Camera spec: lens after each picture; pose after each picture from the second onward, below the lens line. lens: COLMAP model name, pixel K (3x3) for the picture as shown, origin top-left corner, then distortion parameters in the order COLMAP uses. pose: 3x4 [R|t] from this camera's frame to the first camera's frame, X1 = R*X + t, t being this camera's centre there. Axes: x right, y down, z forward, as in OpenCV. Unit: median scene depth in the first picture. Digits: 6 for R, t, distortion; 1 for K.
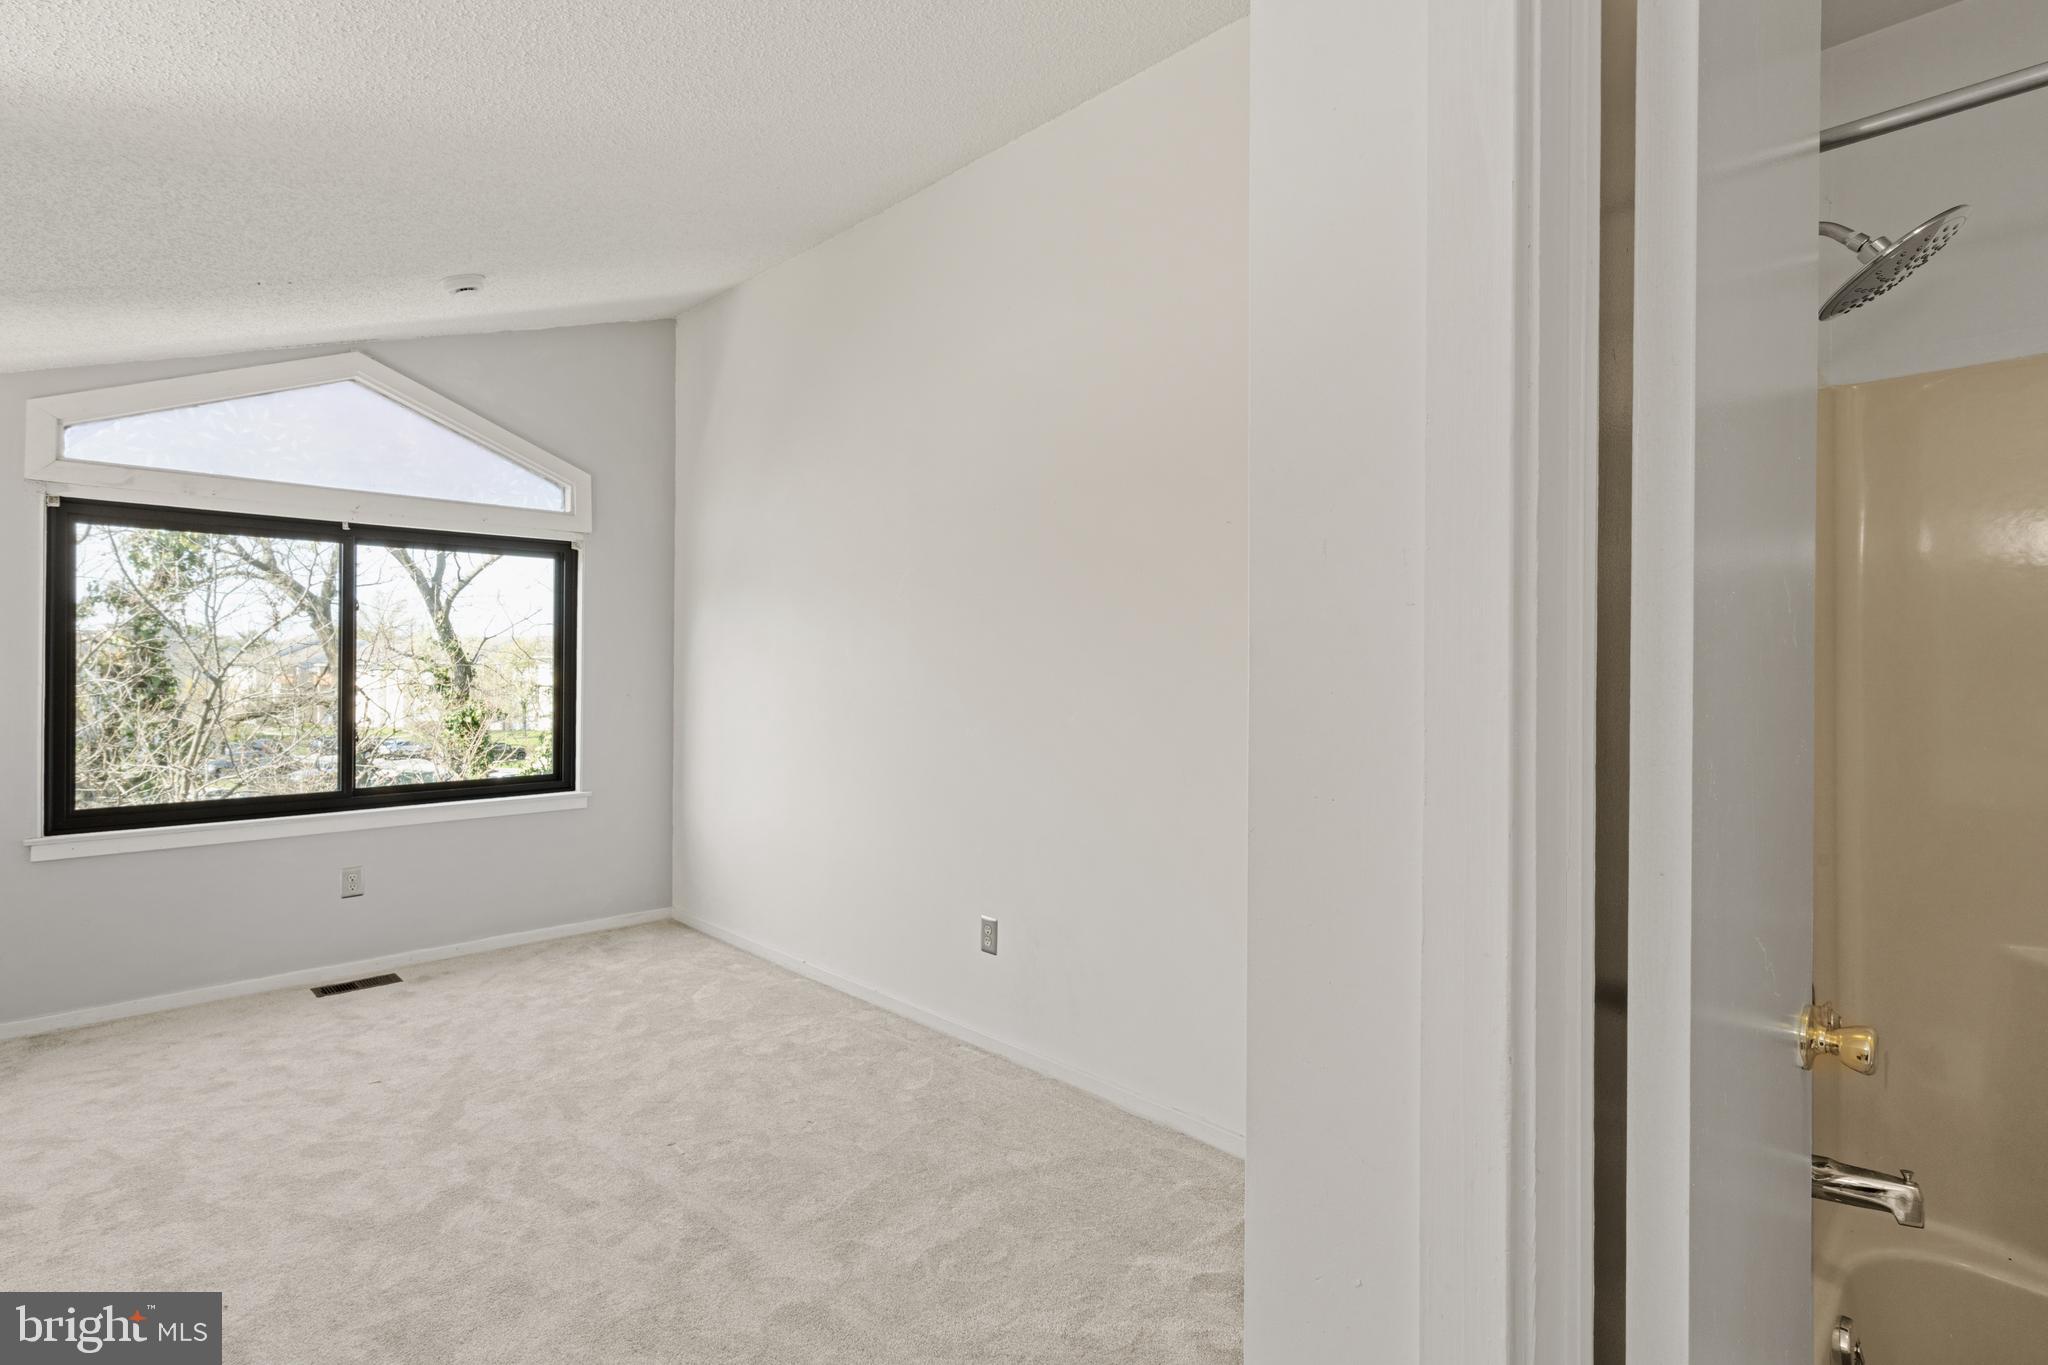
lens RADIAL K [[987.4, 0, 1013.5], [0, 987.4, 664.3], [0, 0, 1]] dist [-0.004603, 0.002225]
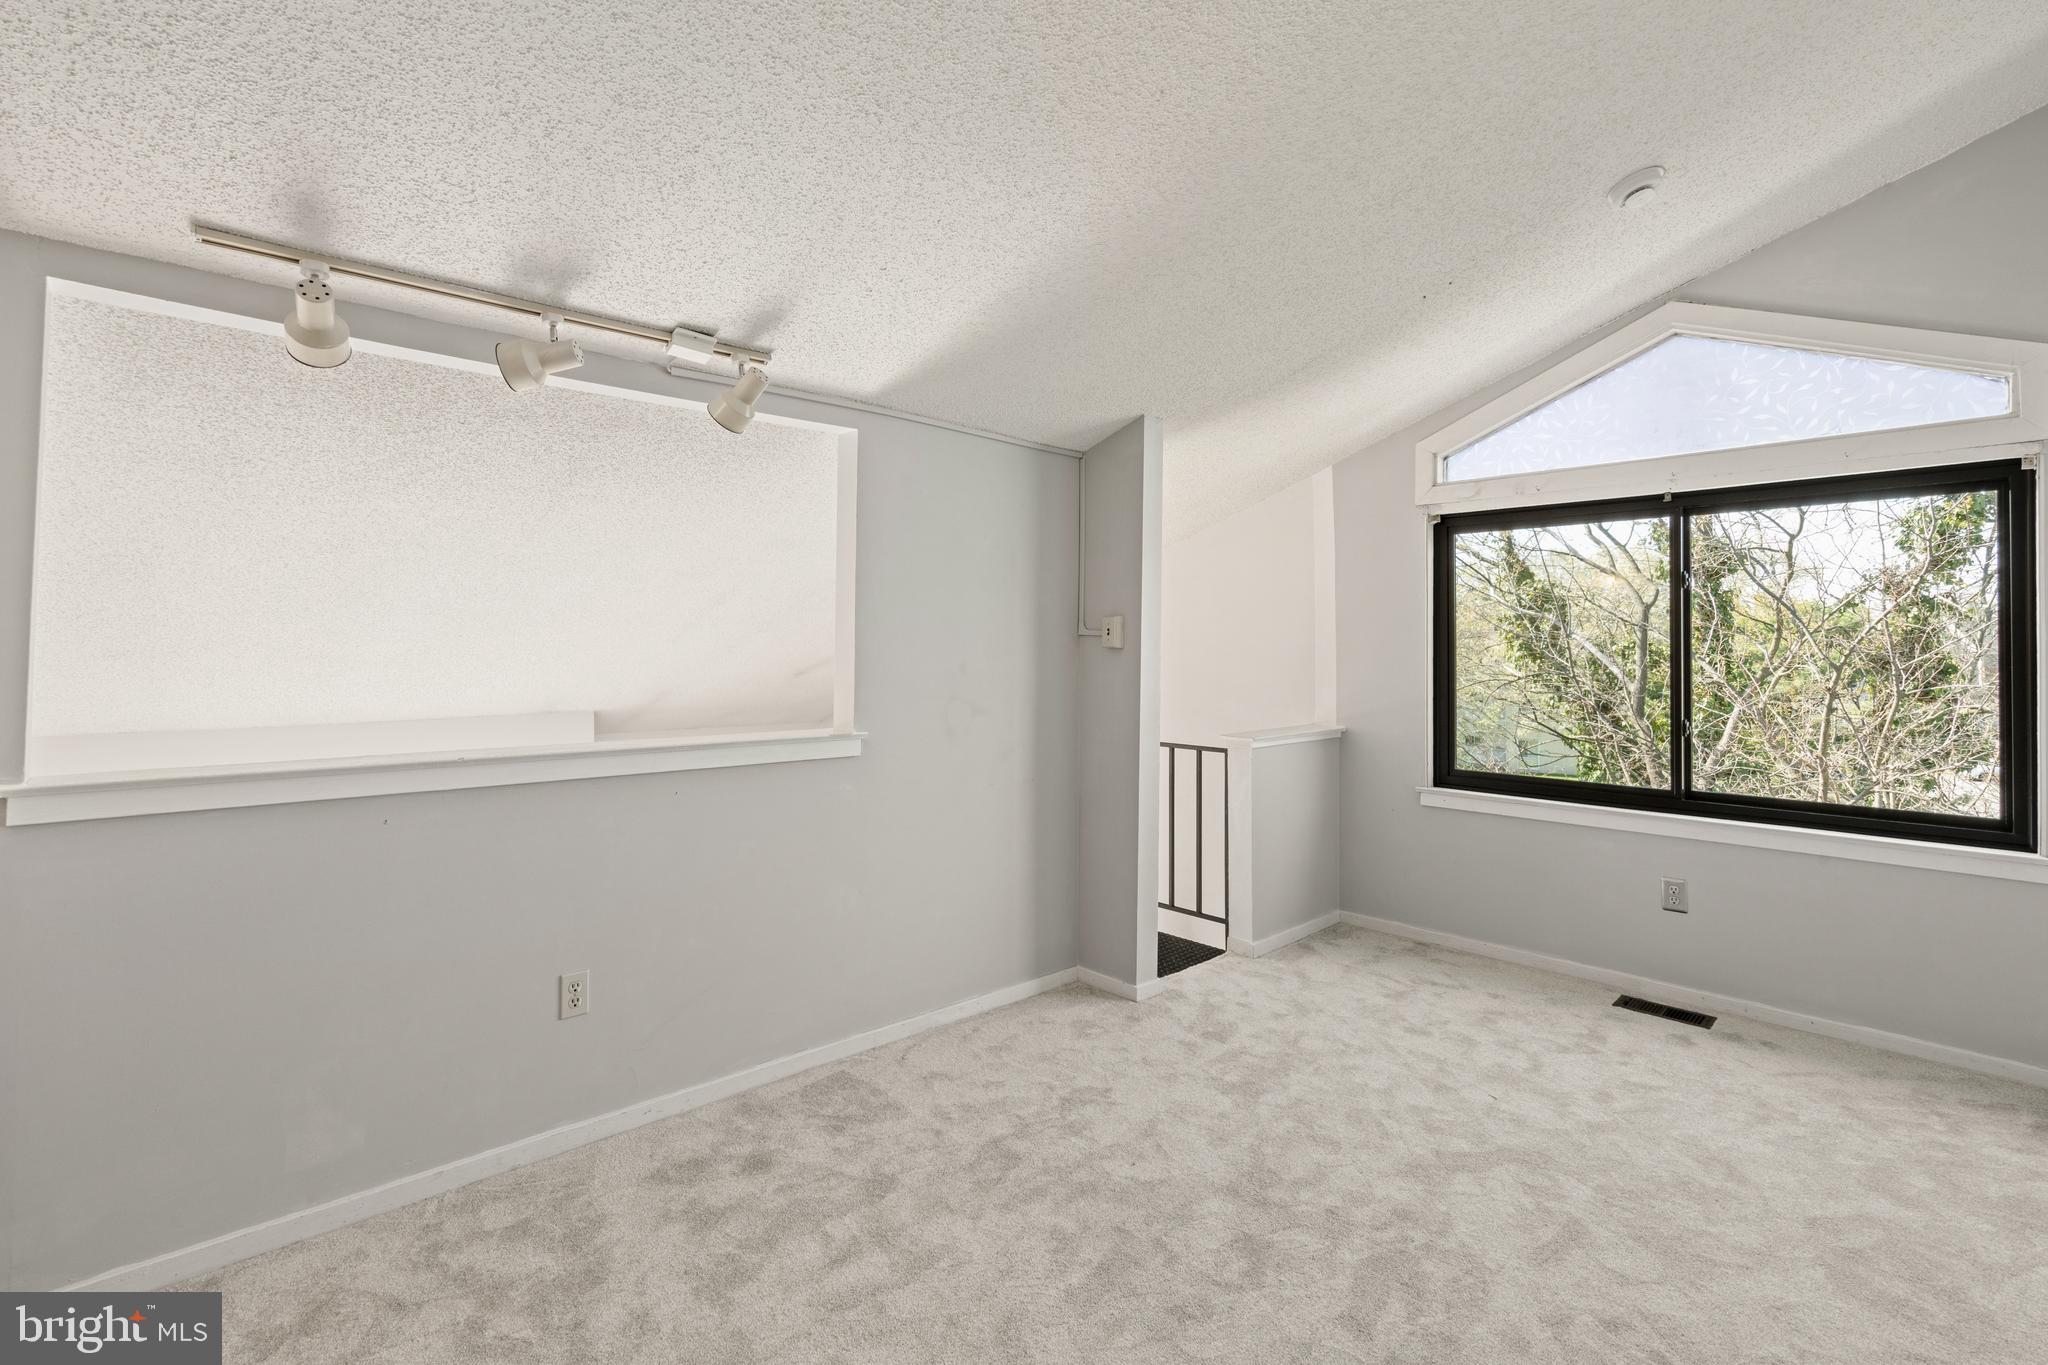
lens RADIAL K [[934.4, 0, 1007.6], [0, 934.4, 632.6], [0, 0, 1]] dist [-0.002433, 0.001373]
pose [[-0.024404, -0.016870, -0.999560, 0.215227], [-0.002845, 0.999855, -0.016805, -0.000218], [0.999698, 0.002433, -0.024449, 0.469361]]
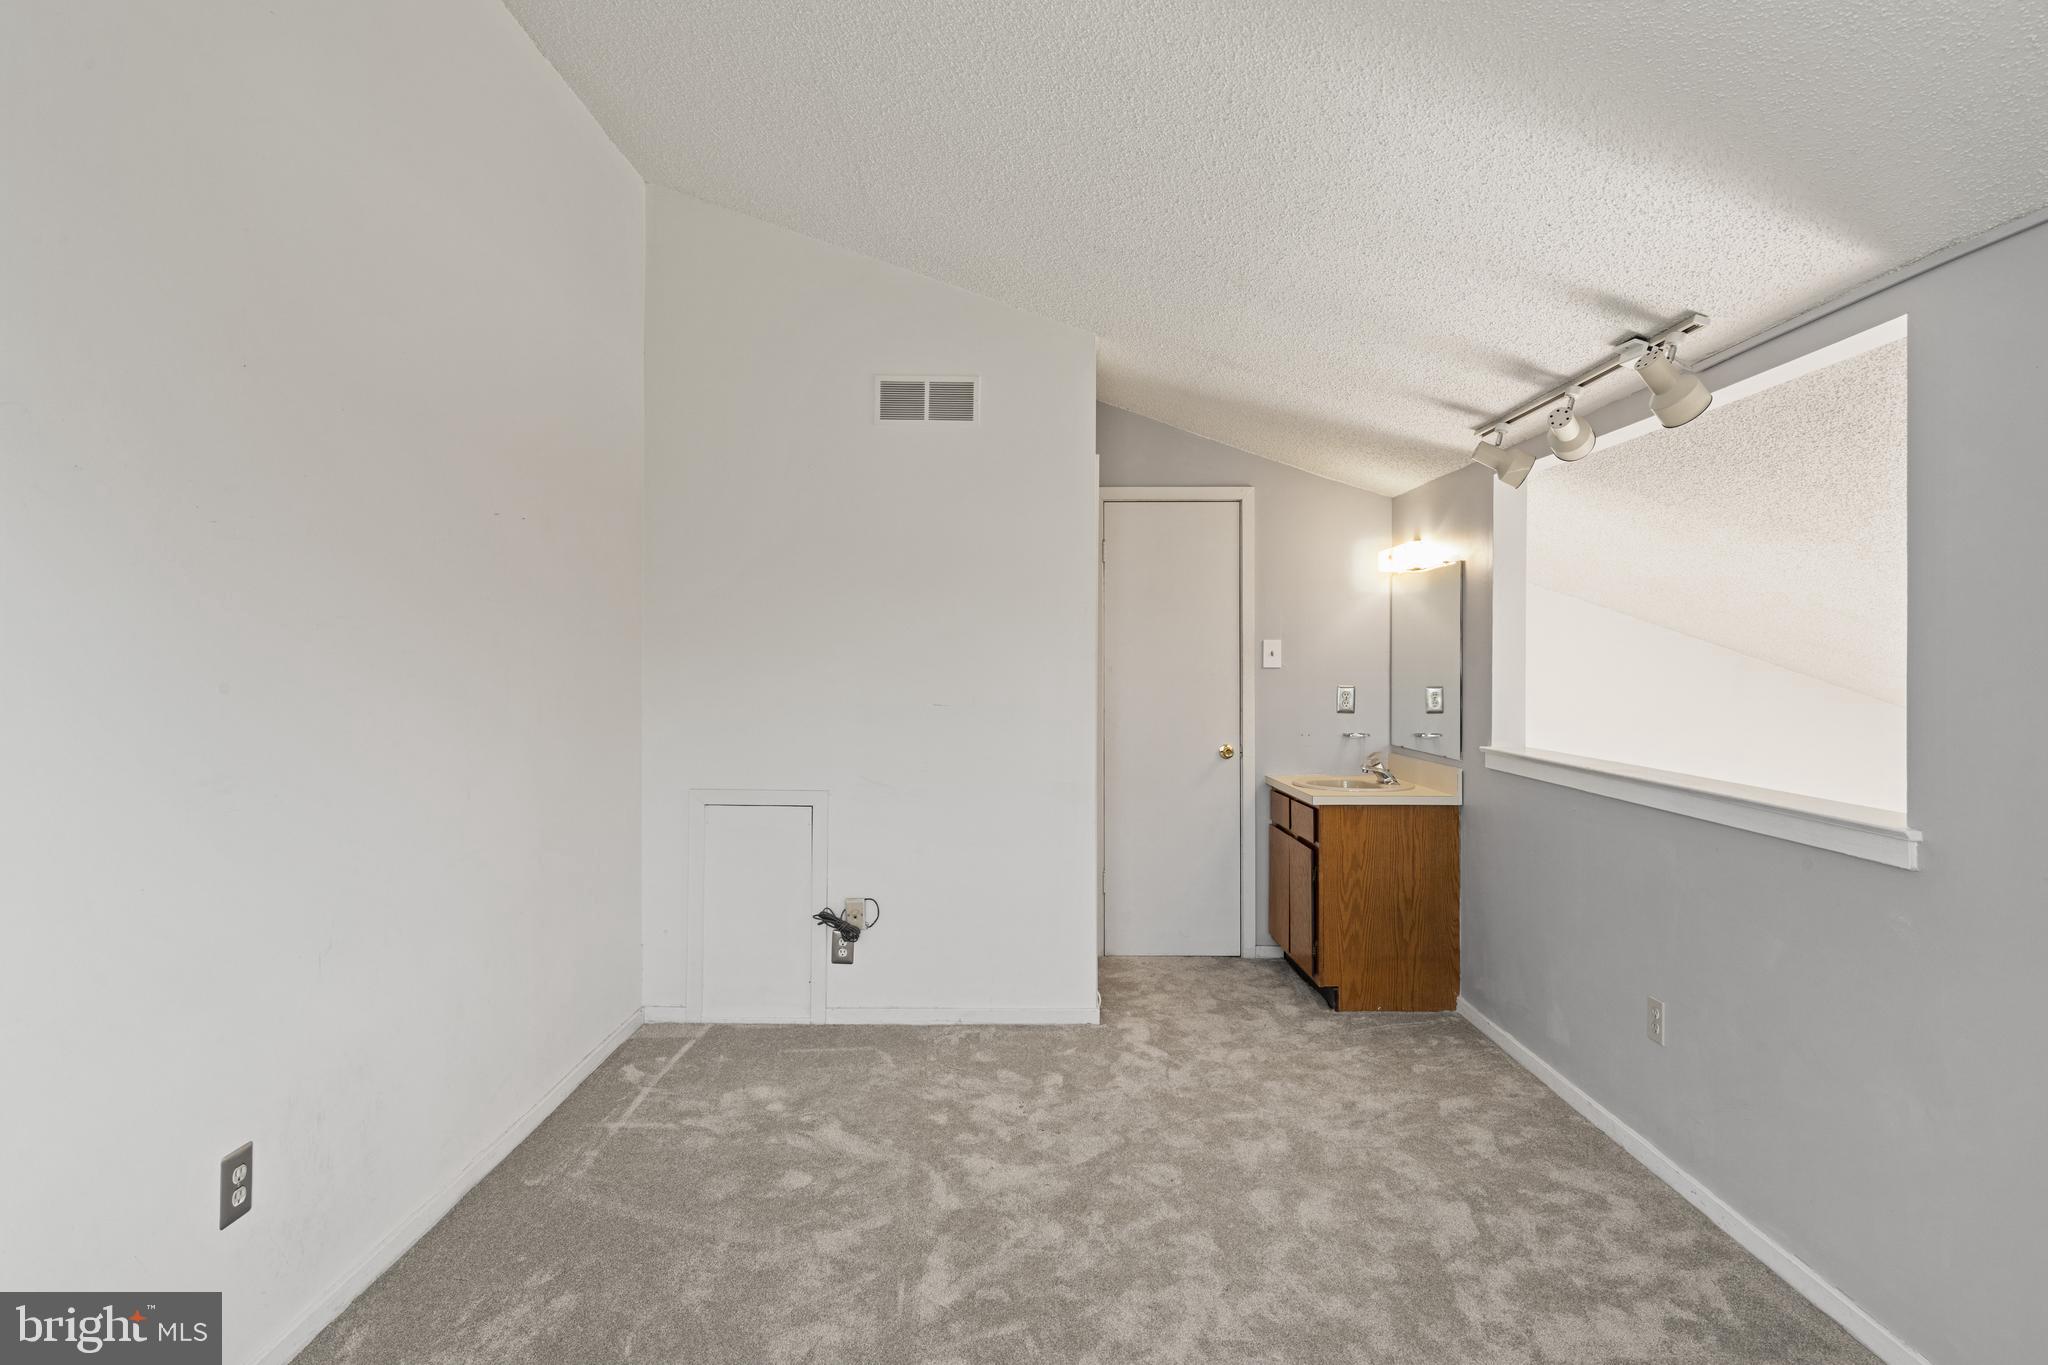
lens RADIAL K [[1102.0, 0, 1030.5], [0, 1102.0, 645.4], [0, 0, 1]] dist [-0.004064, 0.006402]
pose [[-0.733344, -0.004760, 0.679841, -0.659391], [-0.018451, 0.999747, -0.012903, -0.005305], [-0.679607, -0.022006, -0.733246, 1.044782]]
